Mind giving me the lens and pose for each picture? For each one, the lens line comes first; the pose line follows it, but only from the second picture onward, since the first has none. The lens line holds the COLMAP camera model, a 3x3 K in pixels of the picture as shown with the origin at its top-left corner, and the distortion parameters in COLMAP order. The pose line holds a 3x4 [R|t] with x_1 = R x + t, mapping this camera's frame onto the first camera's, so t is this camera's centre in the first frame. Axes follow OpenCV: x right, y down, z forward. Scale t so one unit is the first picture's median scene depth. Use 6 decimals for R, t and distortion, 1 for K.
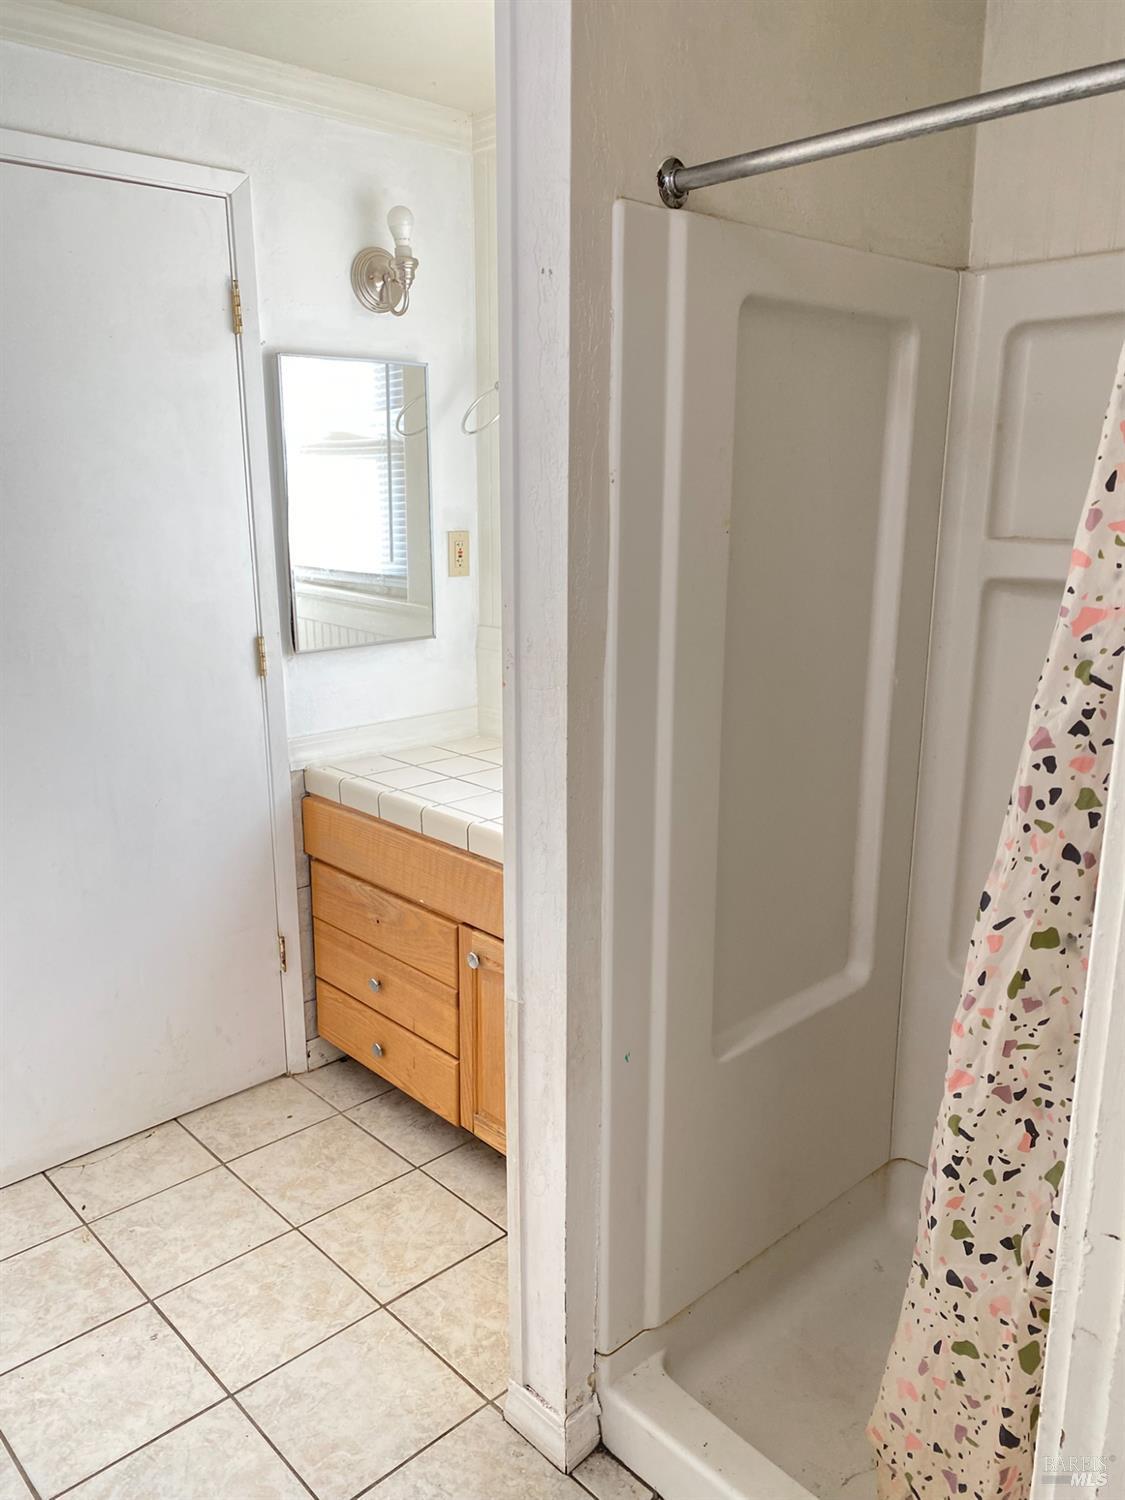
lens RADIAL K [[1150.7, 0, 556.5], [0, 1150.7, 752.0], [0, 0, 1]] dist [0.046169, -0.053298]
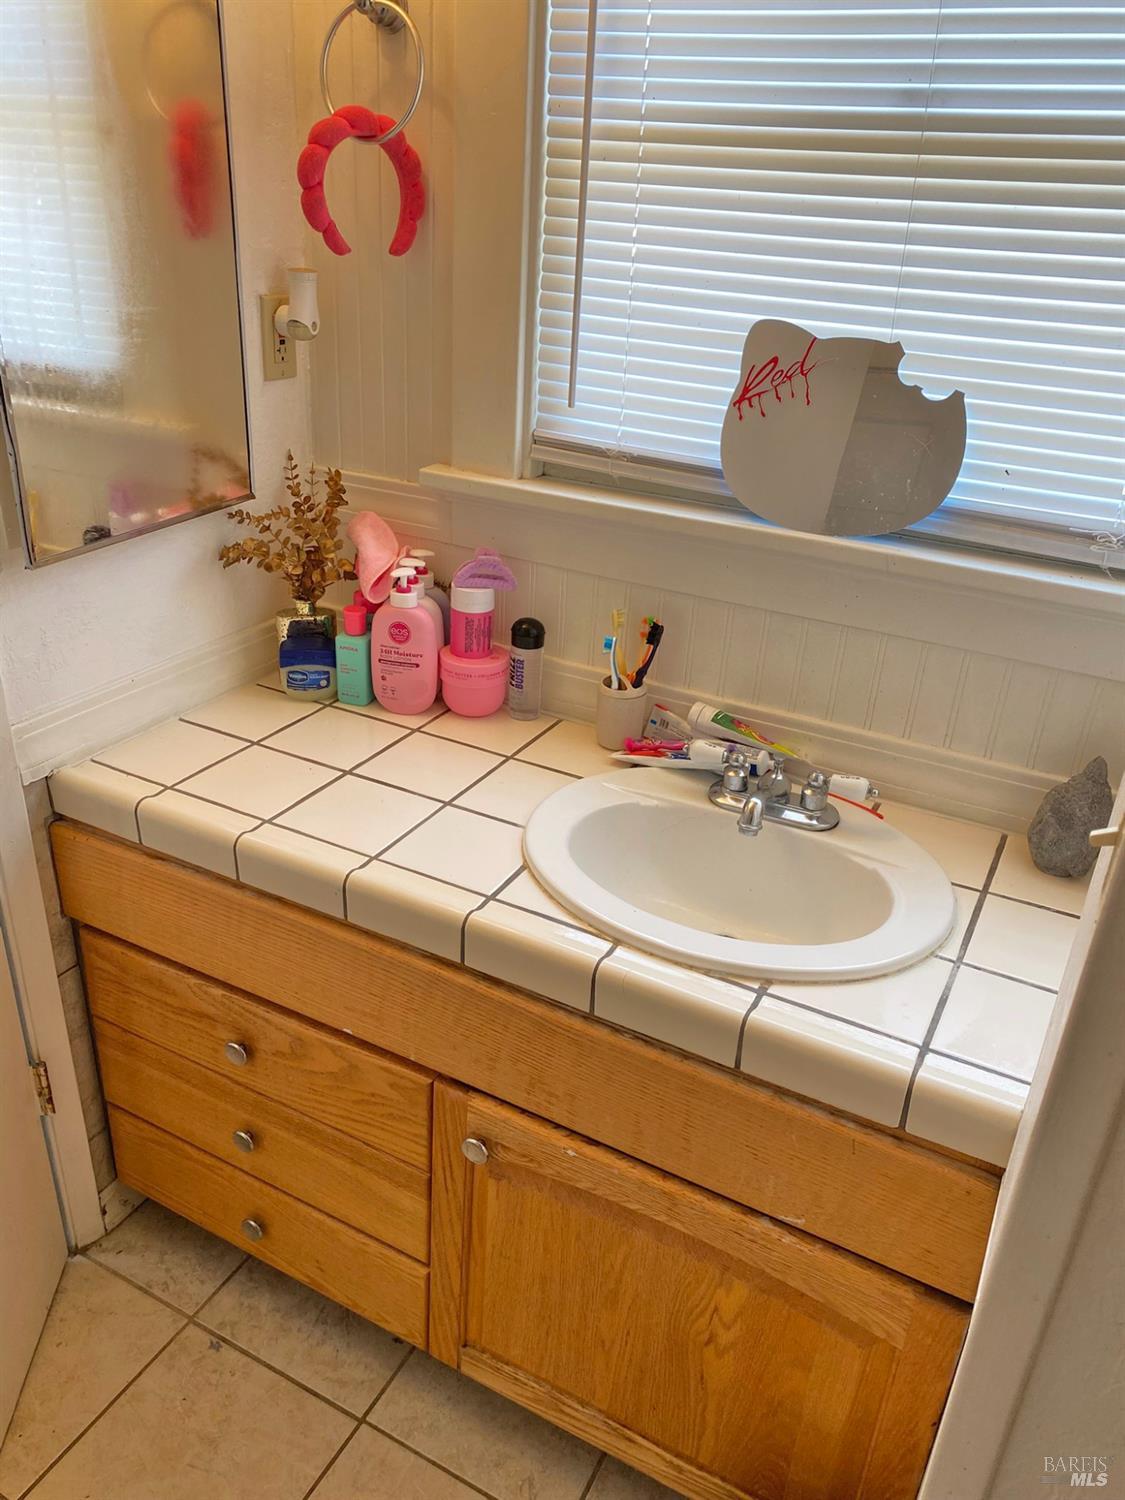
lens RADIAL K [[1150.7, 0, 569.3], [0, 1150.7, 746.4], [0, 0, 1]] dist [0.046169, -0.053298]
pose [[0.943467, -0.101245, 0.315625, -0.164577], [0.024212, 0.970716, 0.239009, -0.123523], [-0.330580, -0.217855, 0.918290, 0.449906]]
